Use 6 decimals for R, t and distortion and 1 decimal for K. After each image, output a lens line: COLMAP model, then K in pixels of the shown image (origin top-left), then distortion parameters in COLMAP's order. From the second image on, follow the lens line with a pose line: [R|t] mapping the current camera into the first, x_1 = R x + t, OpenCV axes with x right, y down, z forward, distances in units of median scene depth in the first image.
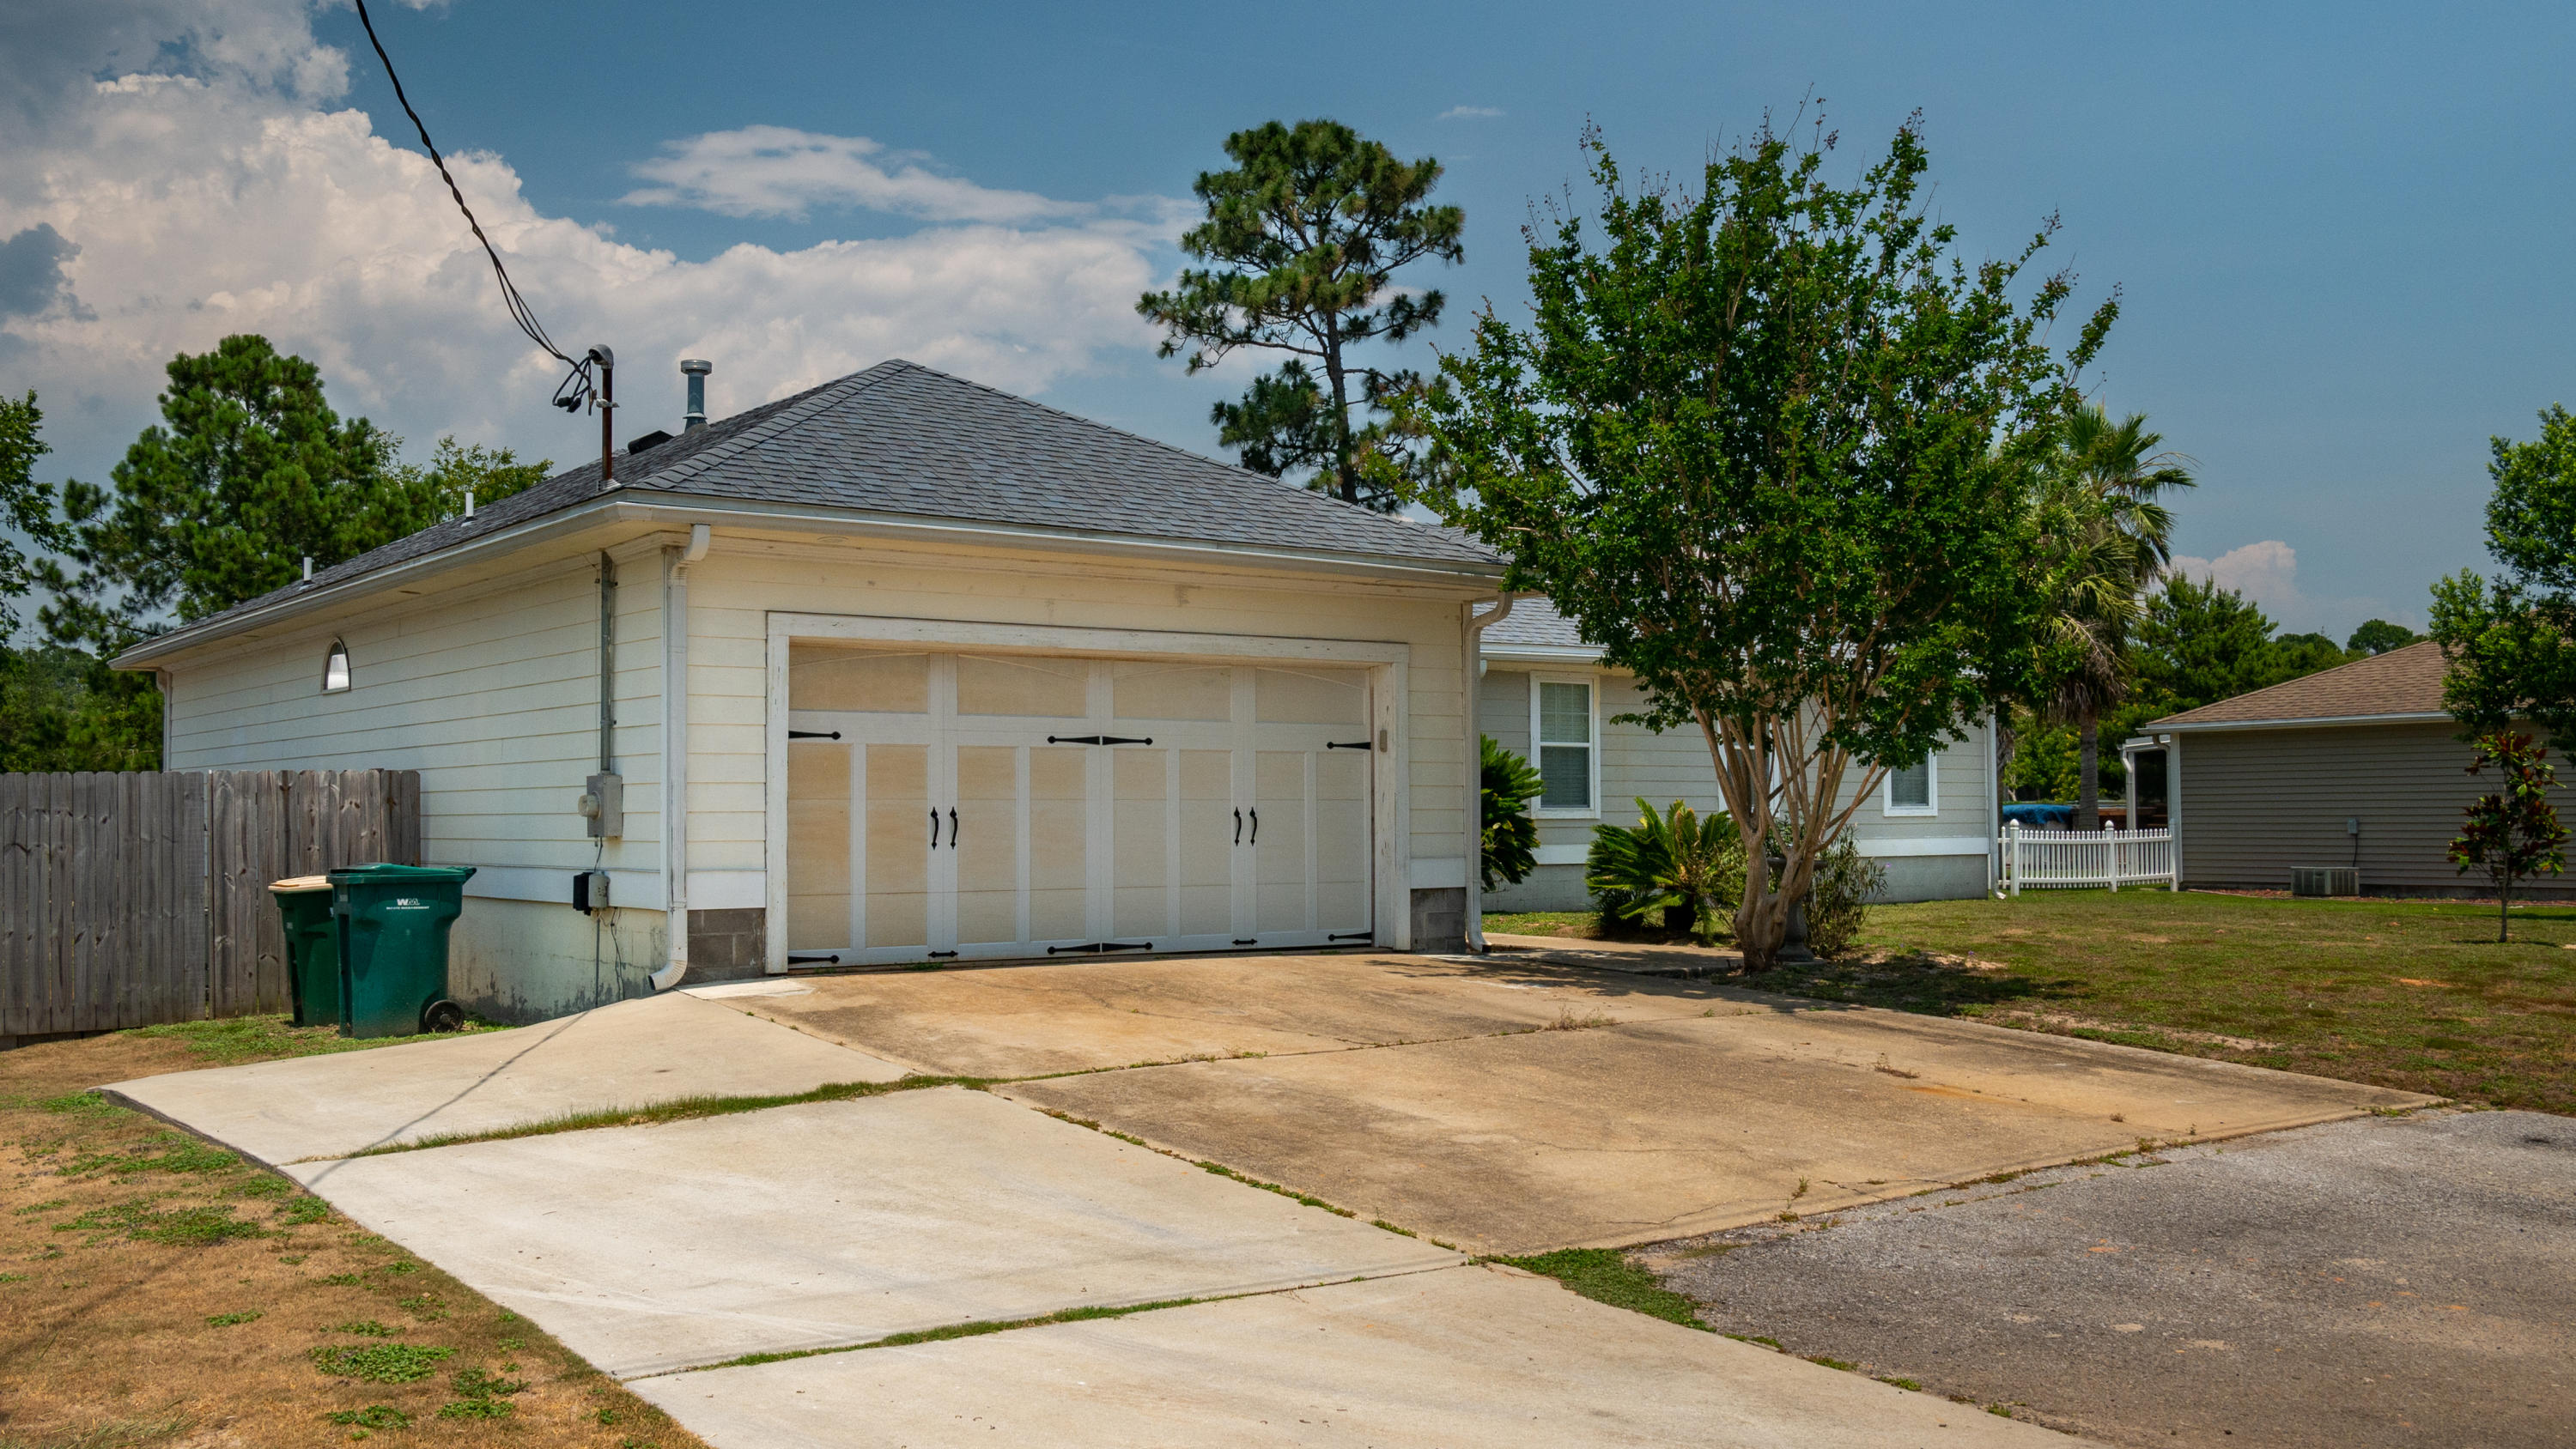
lens RADIAL K [[2355.1, 0, 1346.5], [0, 2355.1, 695.3], [0, 0, 1]] dist [-0.007721, 0.000000]
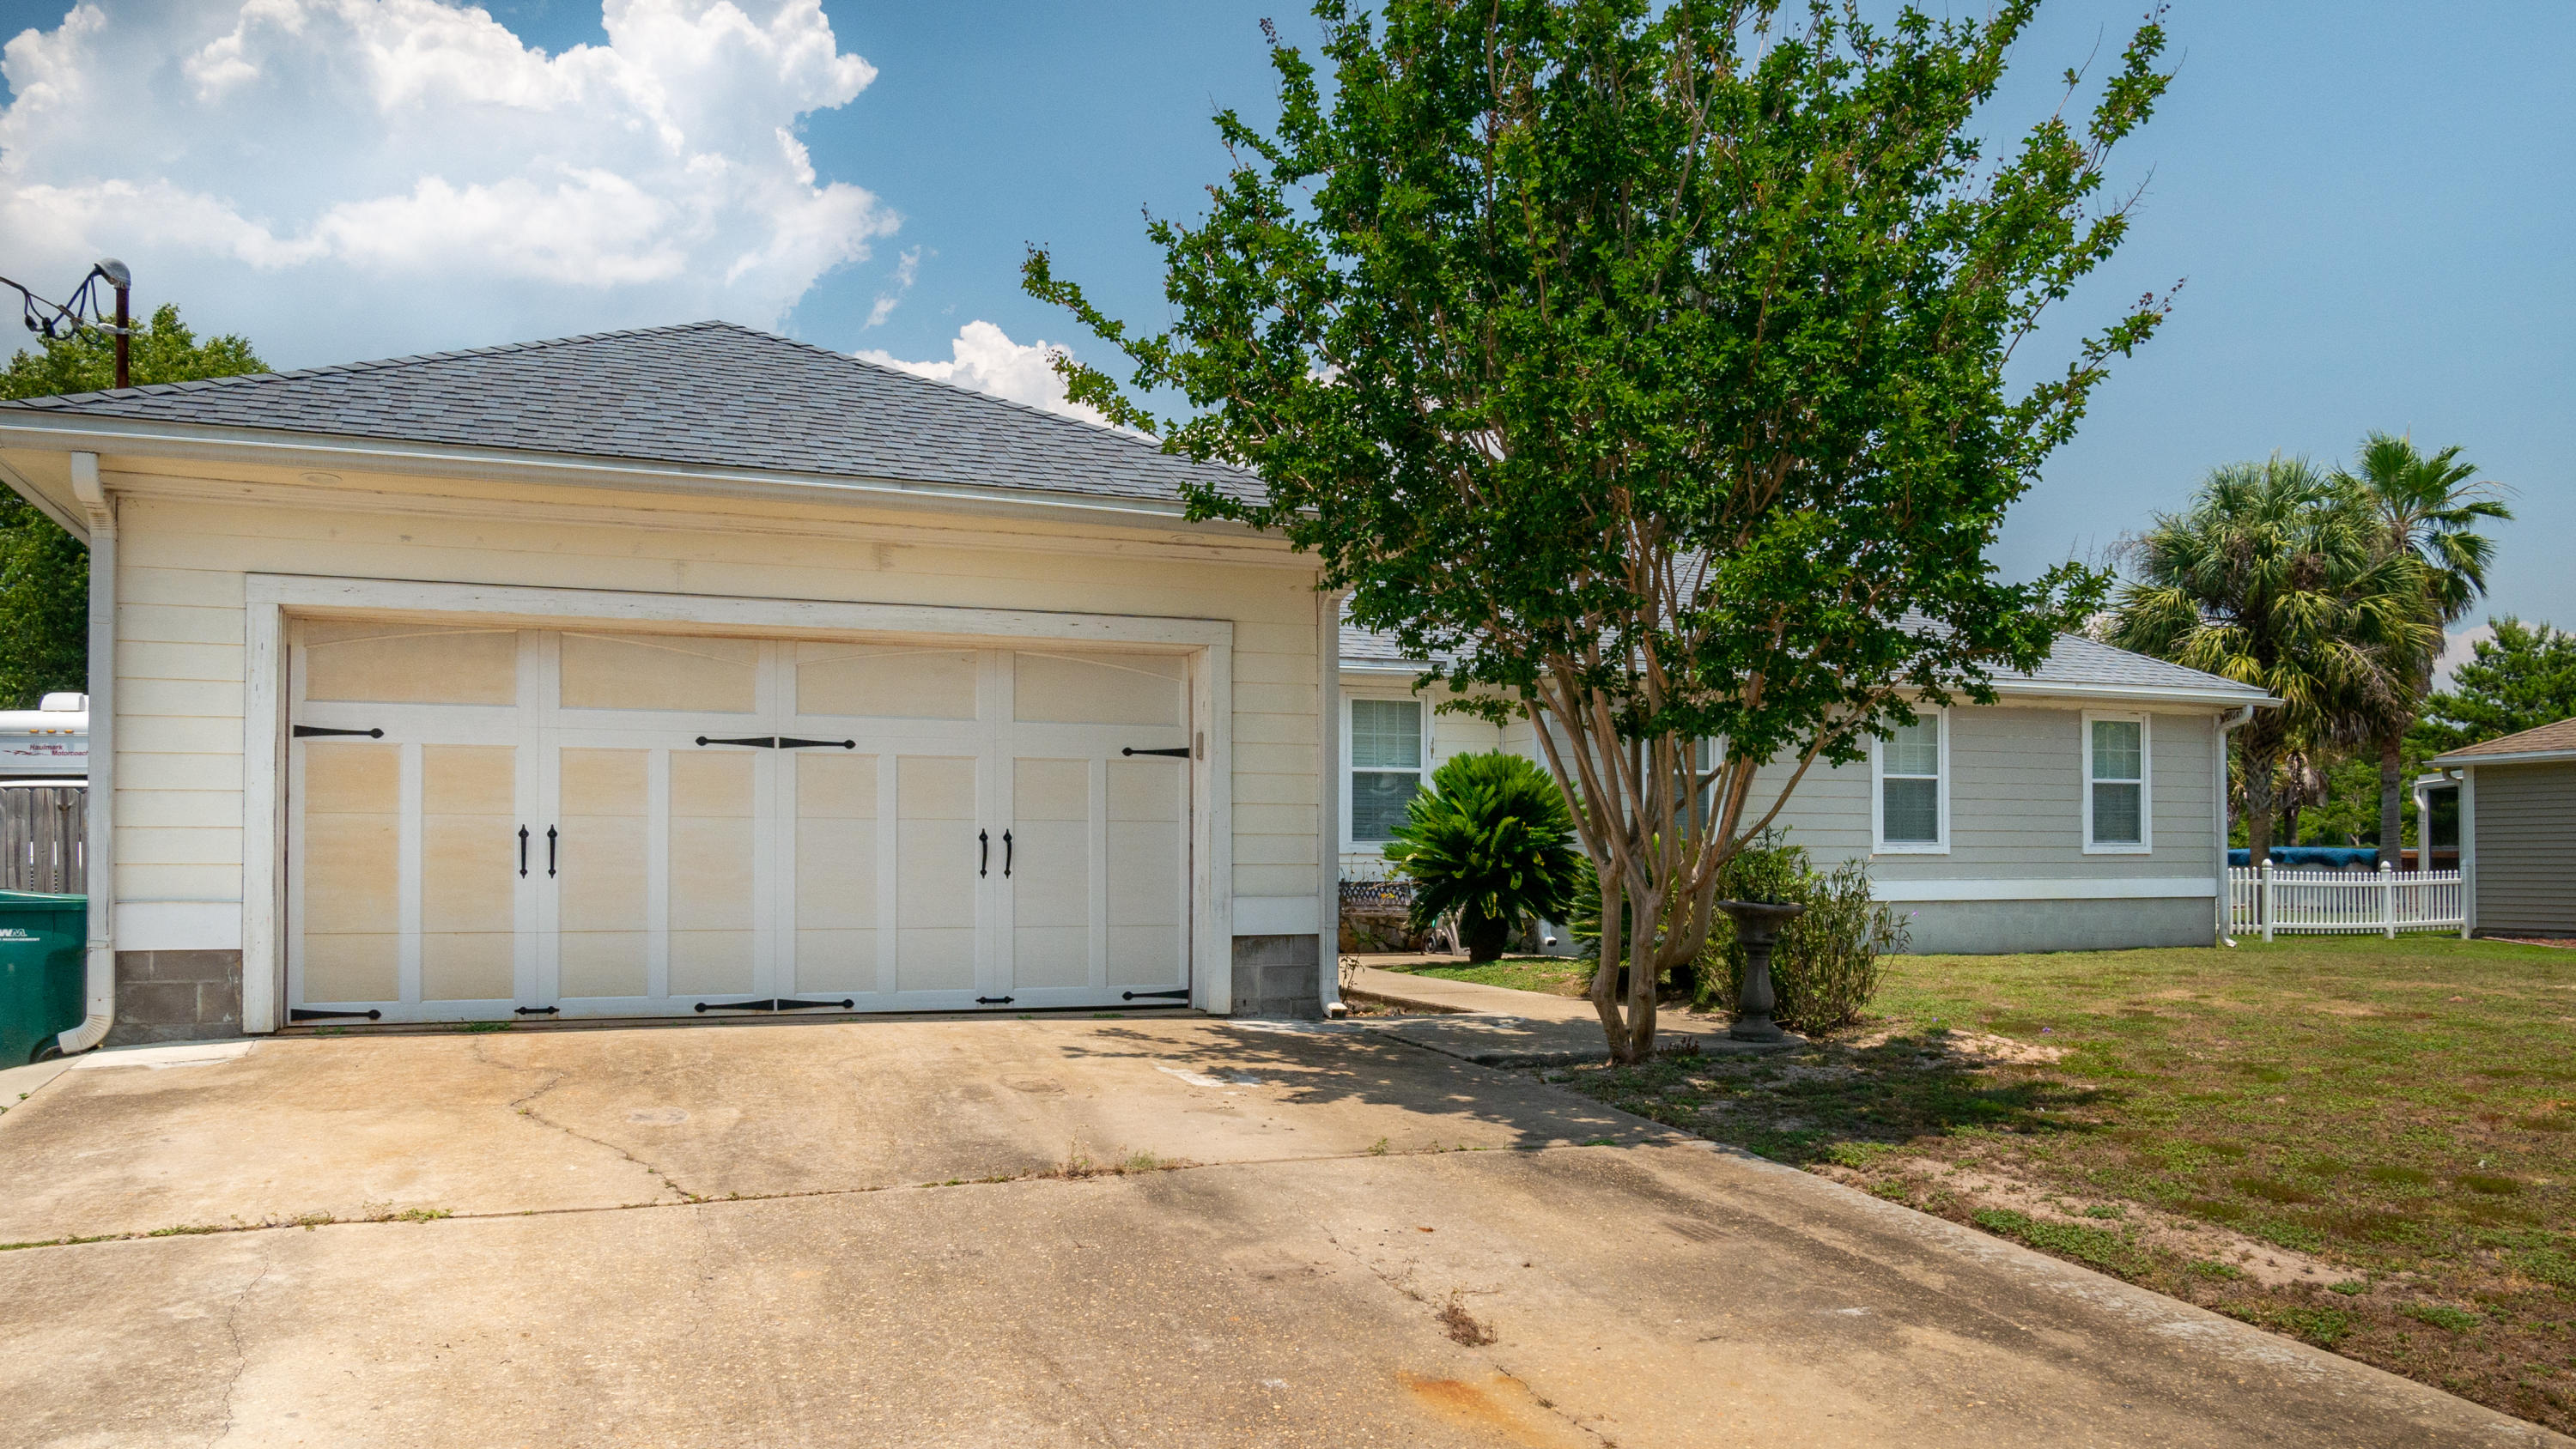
lens RADIAL K [[1885.4, 0, 1287.7], [0, 1885.4, 797.8], [0, 0, 1]] dist [-0.047279, 0.007834]
pose [[0.966109, -0.003675, -0.258107, 0.210846], [0.008384, 0.999818, 0.017148, 0.026849], [0.257997, -0.018731, 0.965964, 0.413067]]
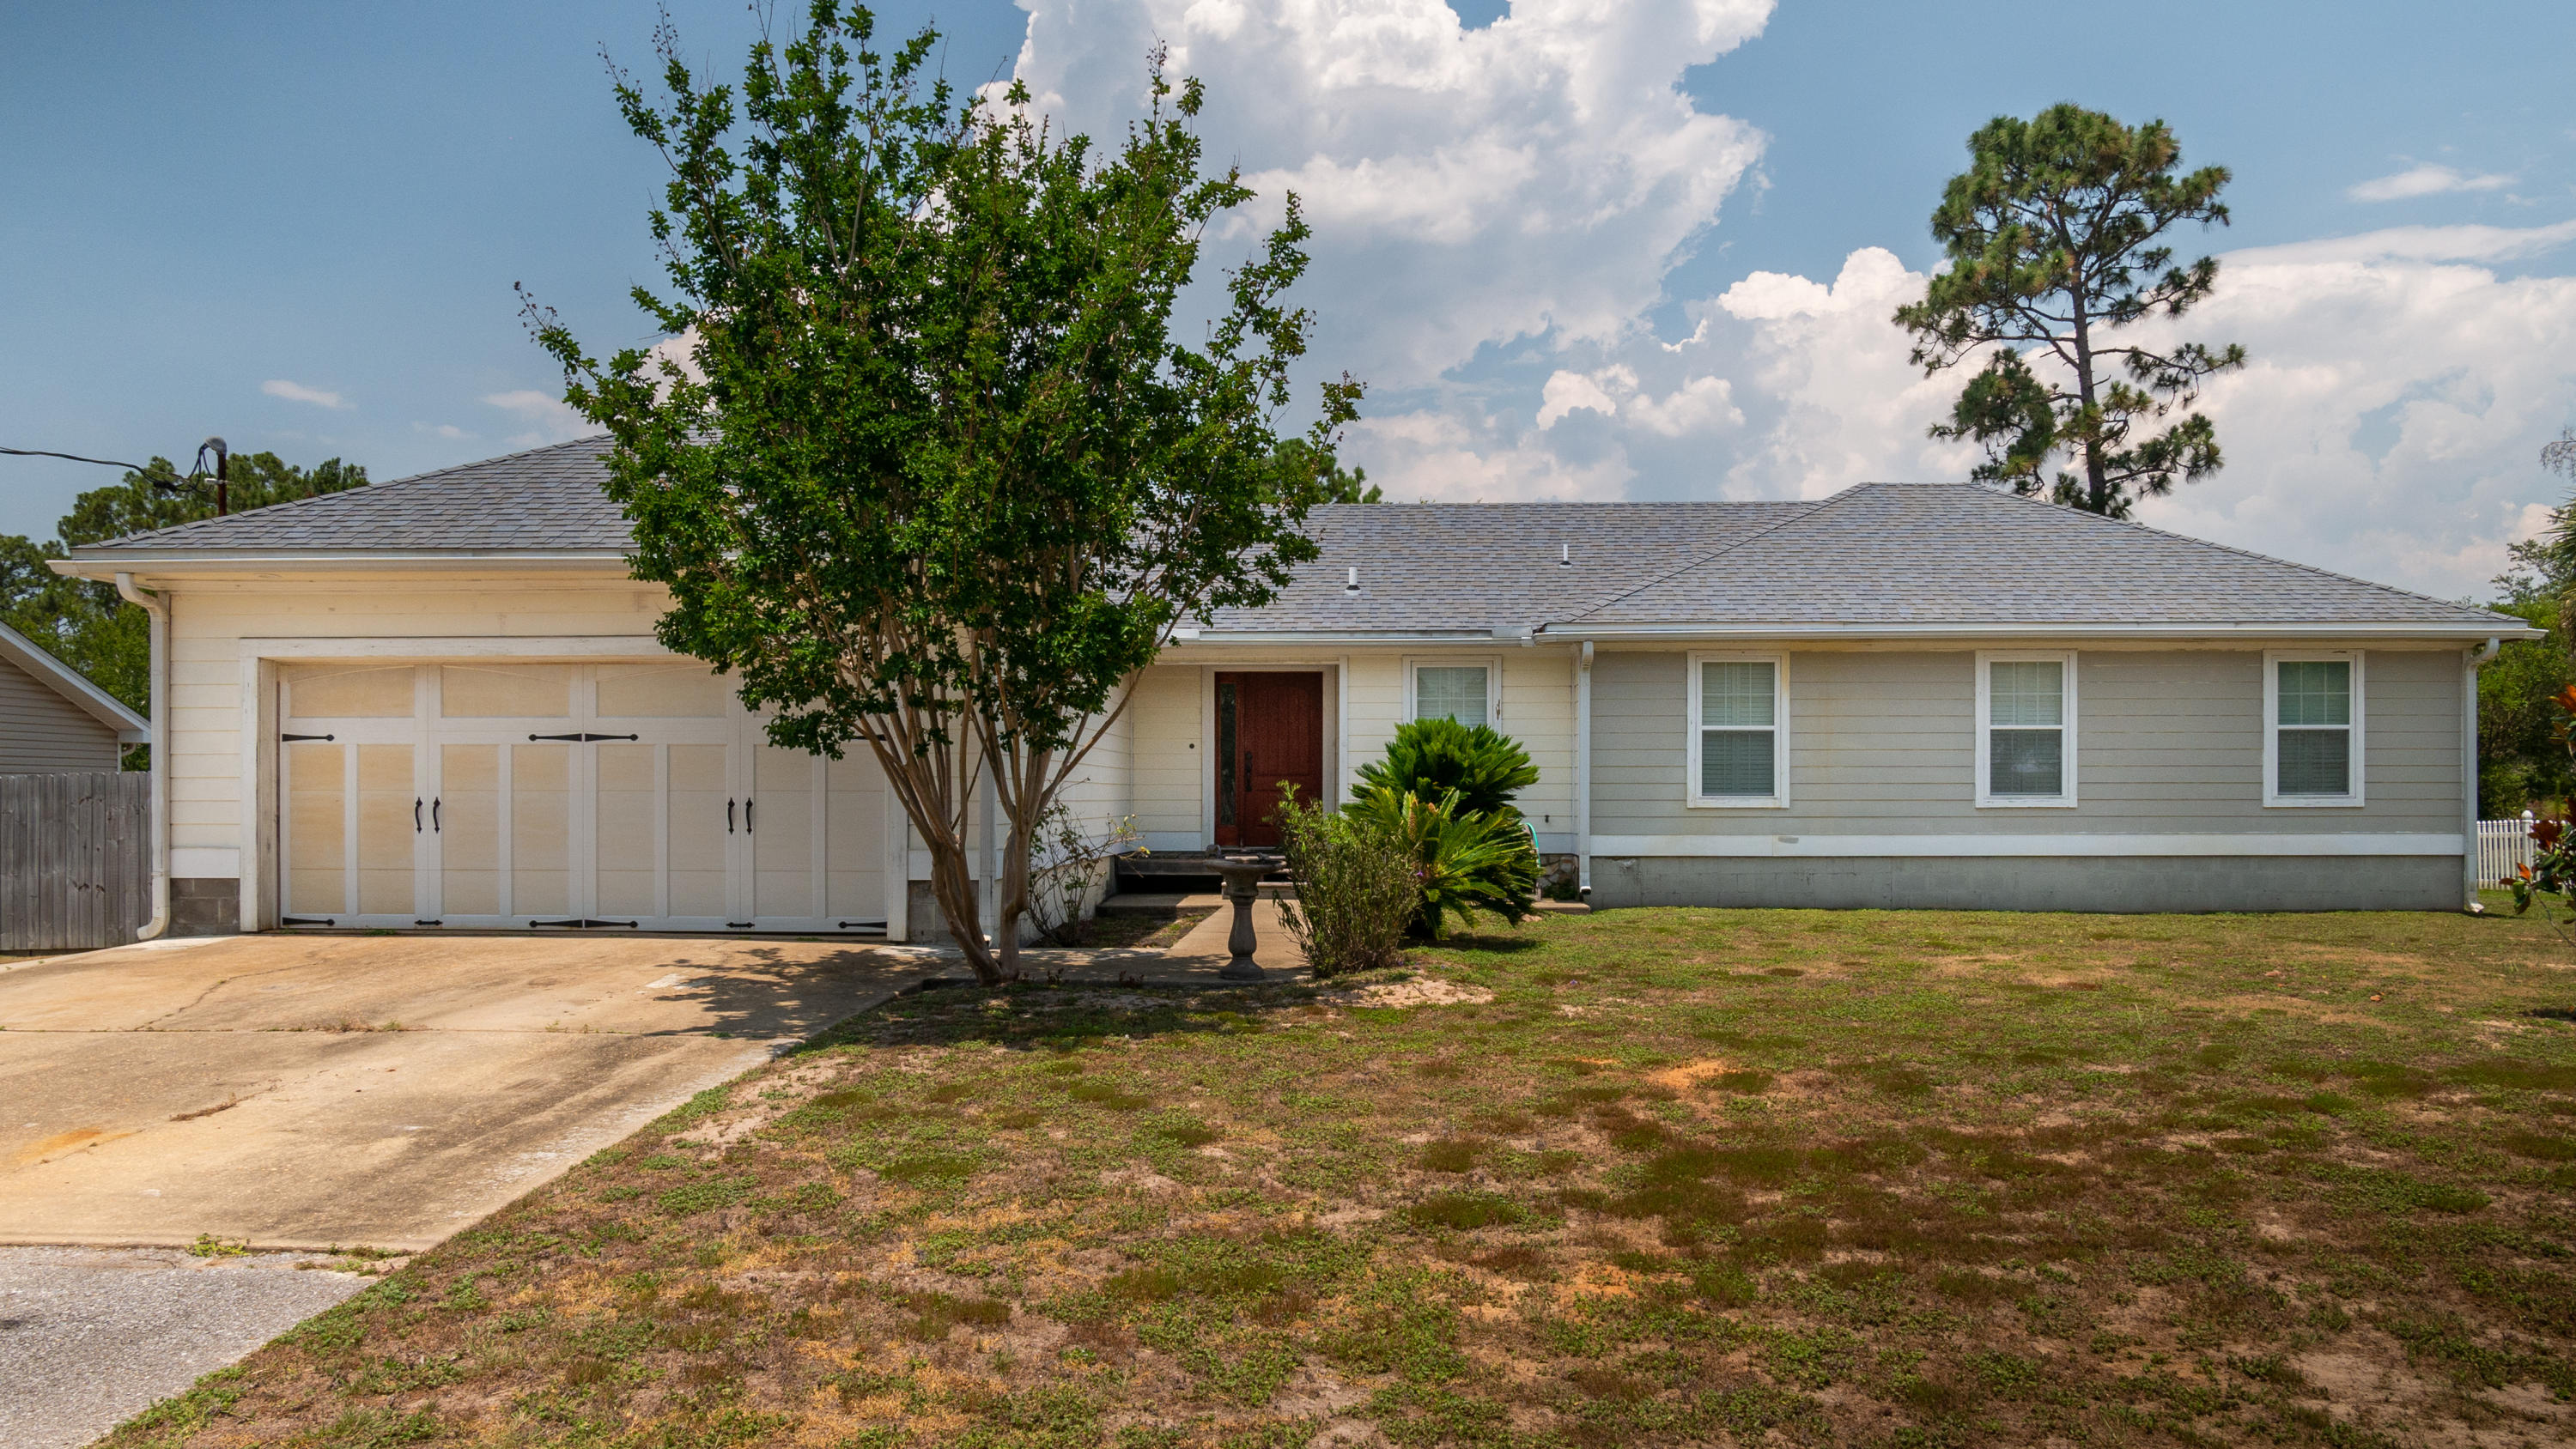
lens RADIAL K [[1885.4, 0, 1376.1], [0, 1885.4, 766.3], [0, 0, 1]] dist [-0.047279, 0.007834]
pose [[0.781724, -0.005255, -0.623602, 0.694893], [0.028236, 0.999237, 0.026975, 0.018562], [0.622985, -0.038695, 0.781276, 0.515635]]
